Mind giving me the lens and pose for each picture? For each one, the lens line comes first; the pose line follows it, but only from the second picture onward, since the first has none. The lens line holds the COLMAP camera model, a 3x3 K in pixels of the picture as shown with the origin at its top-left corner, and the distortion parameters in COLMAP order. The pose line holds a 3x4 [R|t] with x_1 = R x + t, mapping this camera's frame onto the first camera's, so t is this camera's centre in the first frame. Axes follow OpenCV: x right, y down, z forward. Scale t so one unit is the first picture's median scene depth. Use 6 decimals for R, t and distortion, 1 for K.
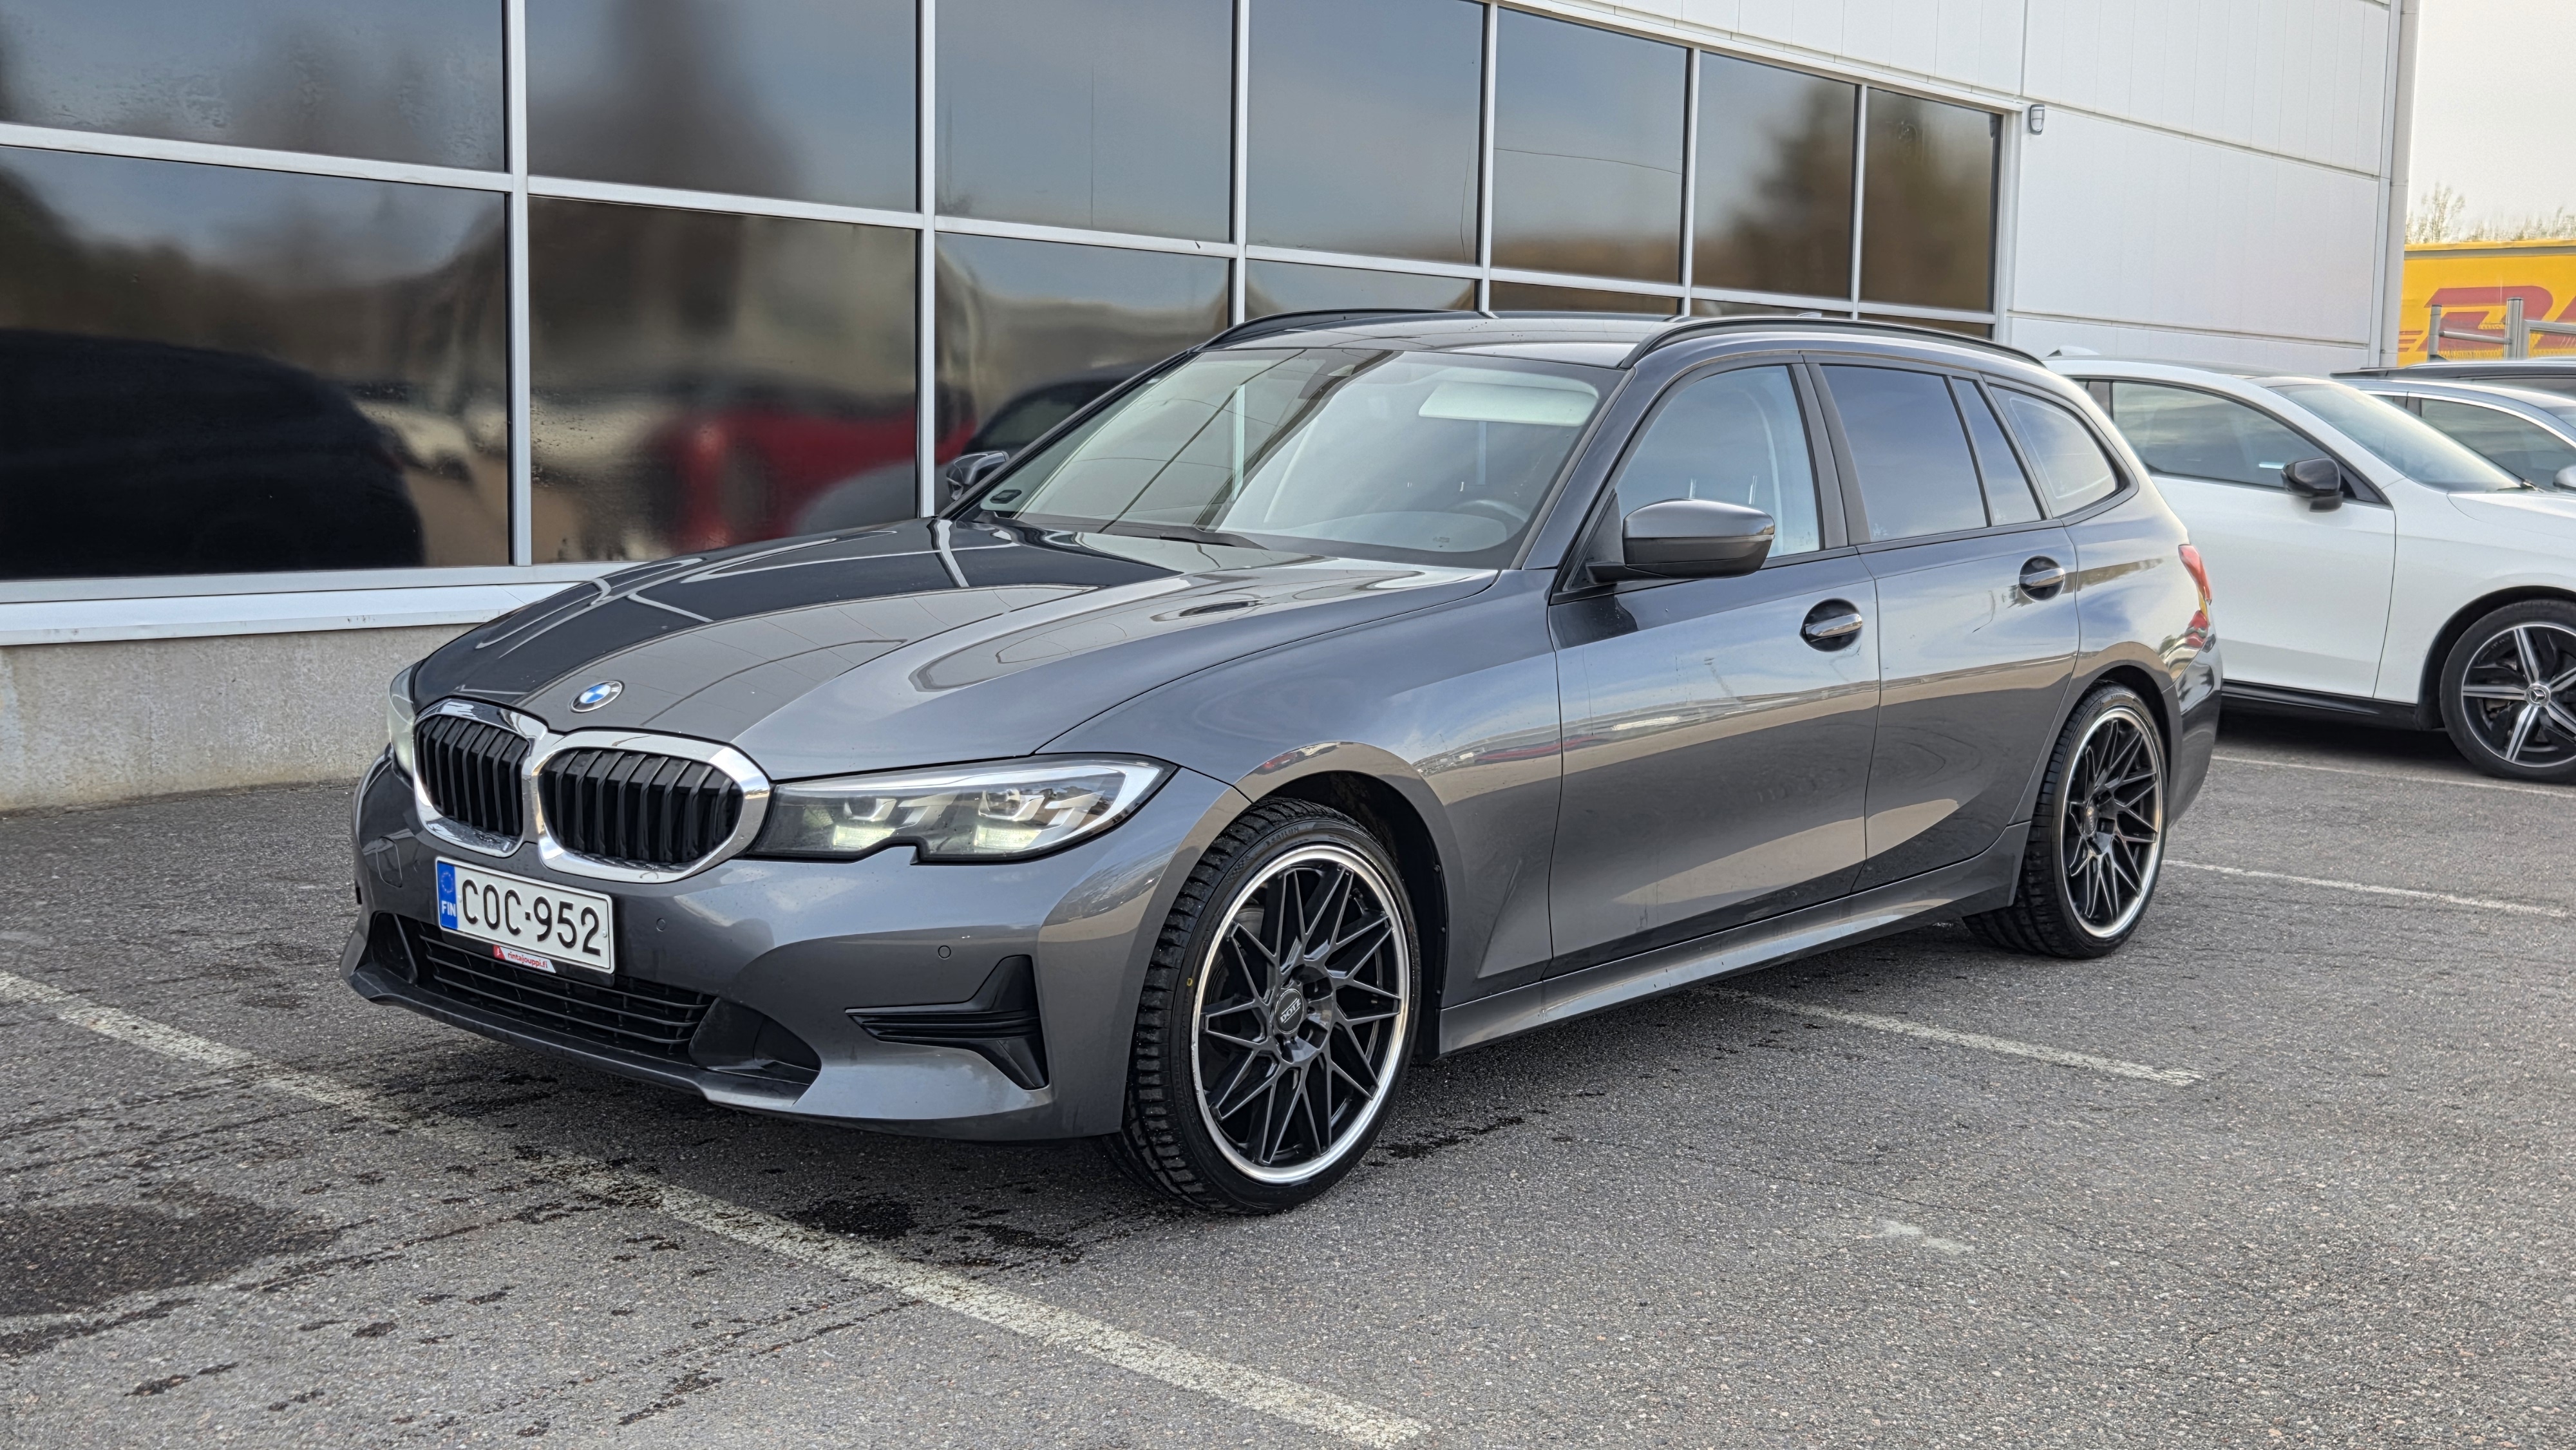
lens RADIAL K [[2914.1, 0, 1288.0], [0, 2914.1, 725.0], [0, 0, 1]] dist [0.098523, -0.178204]
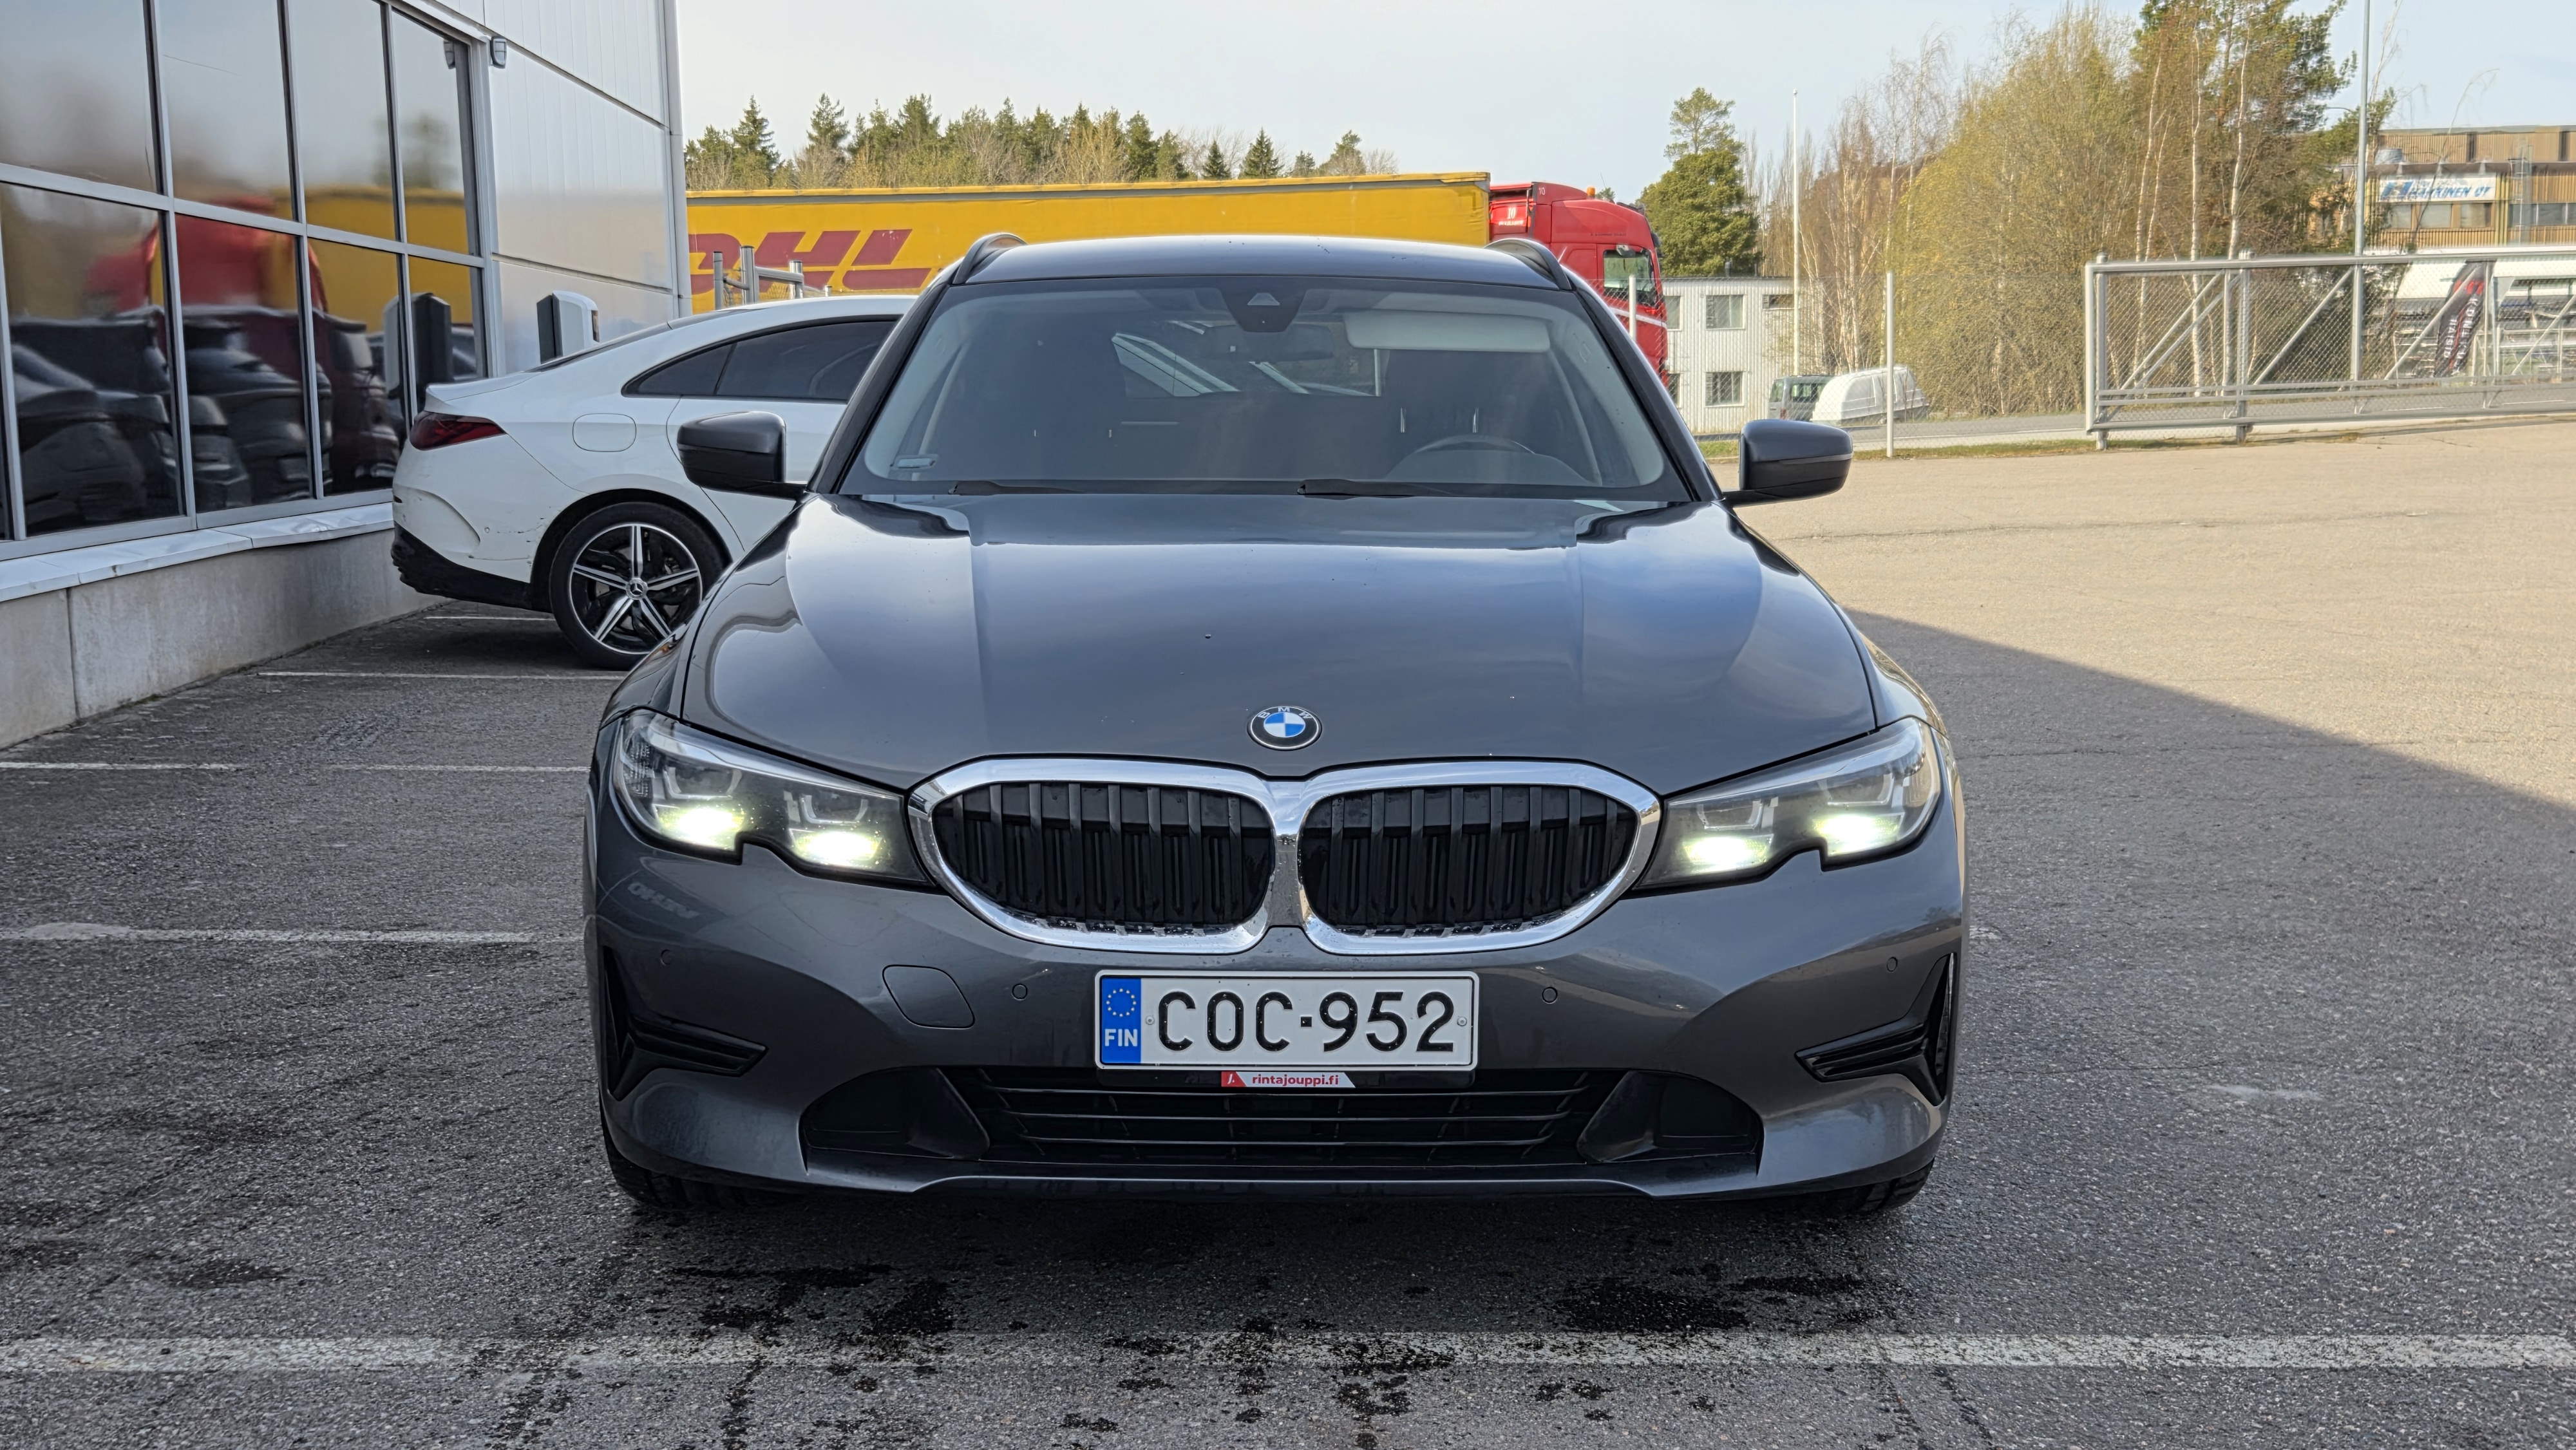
lens RADIAL K [[2914.1, 0, 1288.0], [0, 2914.1, 725.0], [0, 0, 1]] dist [0.098523, -0.178204]
pose [[0.749457, -0.110247, 0.652809, -0.752838], [0.099758, 0.993585, 0.053271, -0.052487], [-0.654494, 0.025198, 0.755647, 0.430897]]
